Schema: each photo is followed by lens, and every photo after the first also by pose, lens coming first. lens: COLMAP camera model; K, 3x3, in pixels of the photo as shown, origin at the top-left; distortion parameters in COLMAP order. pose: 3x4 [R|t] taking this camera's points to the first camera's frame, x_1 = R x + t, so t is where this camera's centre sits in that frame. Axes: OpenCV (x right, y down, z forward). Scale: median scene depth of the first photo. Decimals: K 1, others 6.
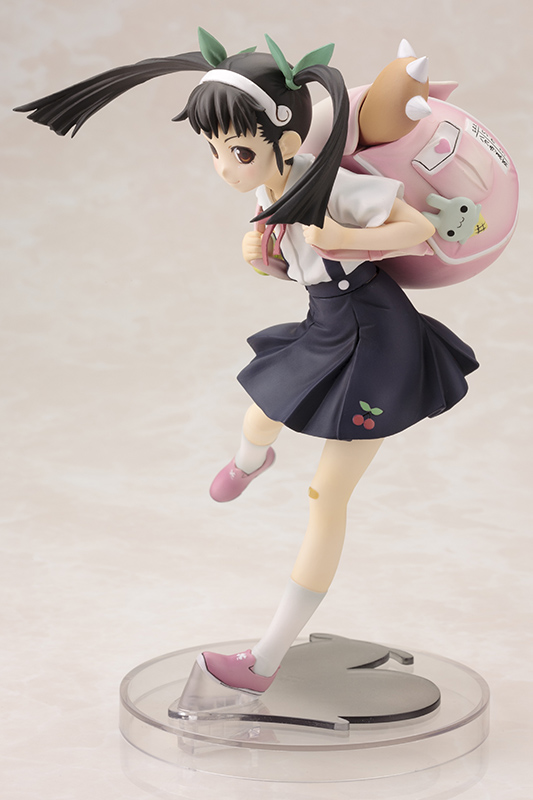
lens RADIAL K [[3063.9, 0, 266.5], [0, 3063.9, 400.0], [0, 0, 1]] dist [-0.121316, -1.850511]
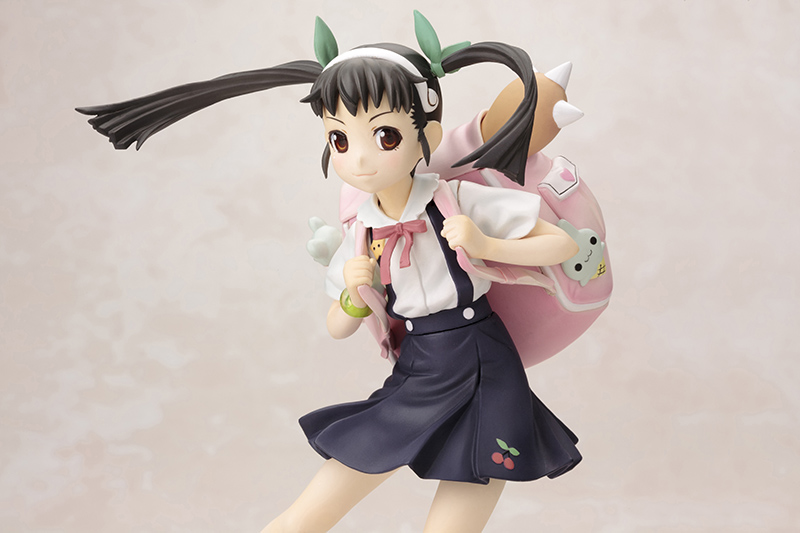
lens RADIAL K [[3063.9, 0, 400.0], [0, 3063.9, 266.5], [0, 0, 1]] dist [-0.121316, -1.850511]
pose [[0.900876, 0.116906, 0.418038, -0.359831], [0.070303, 0.911040, -0.406281, 0.304427], [-0.428346, 0.395398, 0.812515, 0.289355]]
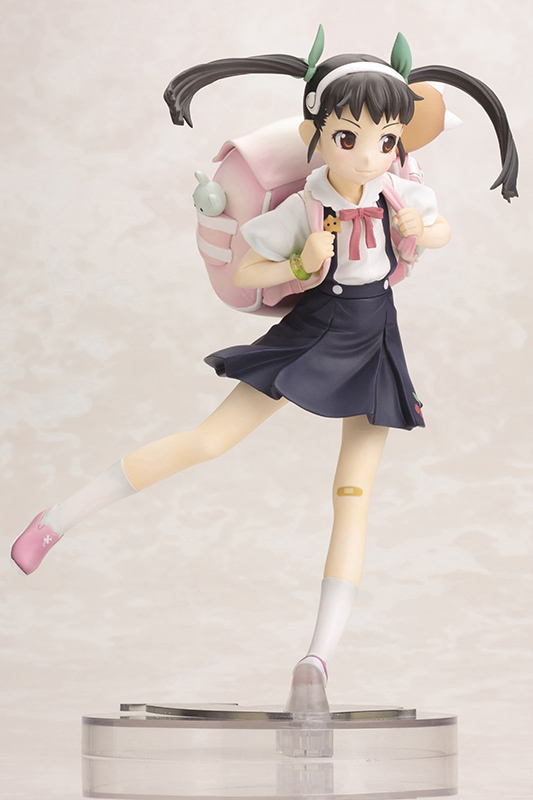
lens RADIAL K [[3063.9, 0, 266.5], [0, 3063.9, 400.0], [0, 0, 1]] dist [-0.121316, -1.850511]
pose [[0.387034, 0.047513, 0.920840, -0.959408], [0.180712, 0.975395, -0.126282, 0.126971], [-0.904183, 0.215283, 0.368925, 0.654124]]
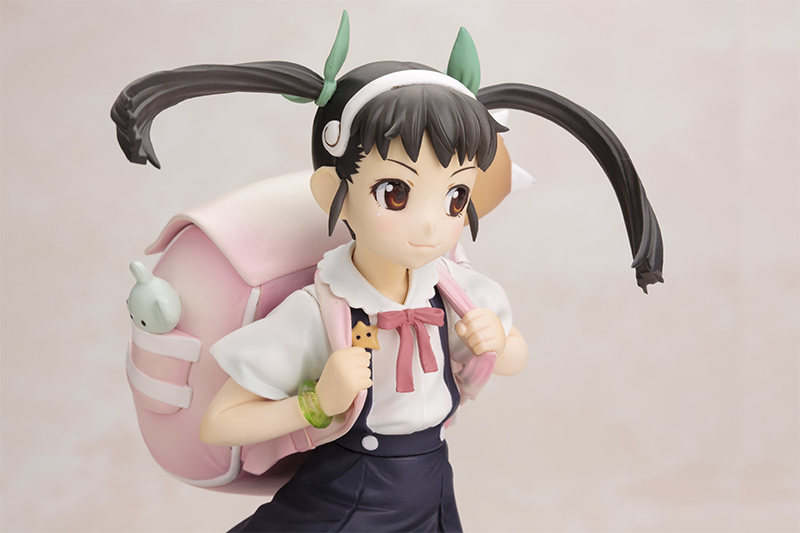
lens RADIAL K [[3063.9, 0, 400.0], [0, 3063.9, 266.5], [0, 0, 1]] dist [-0.121316, -1.850511]
pose [[0.239587, 0.157149, 0.958072, -0.616235], [0.237376, 0.947382, -0.214756, 0.068214], [-0.941409, 0.278876, 0.189677, 0.870415]]
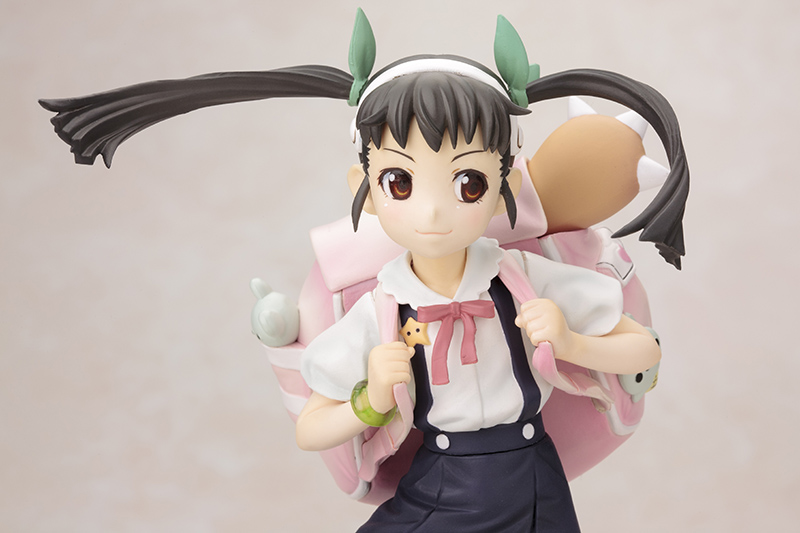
lens RADIAL K [[3063.9, 0, 400.0], [0, 3063.9, 266.5], [0, 0, 1]] dist [-0.121316, -1.850511]
pose [[0.689518, 0.192960, 0.698092, -0.451028], [0.132107, 0.914180, -0.383175, 0.174629], [-0.712119, 0.356429, 0.604852, 0.613411]]
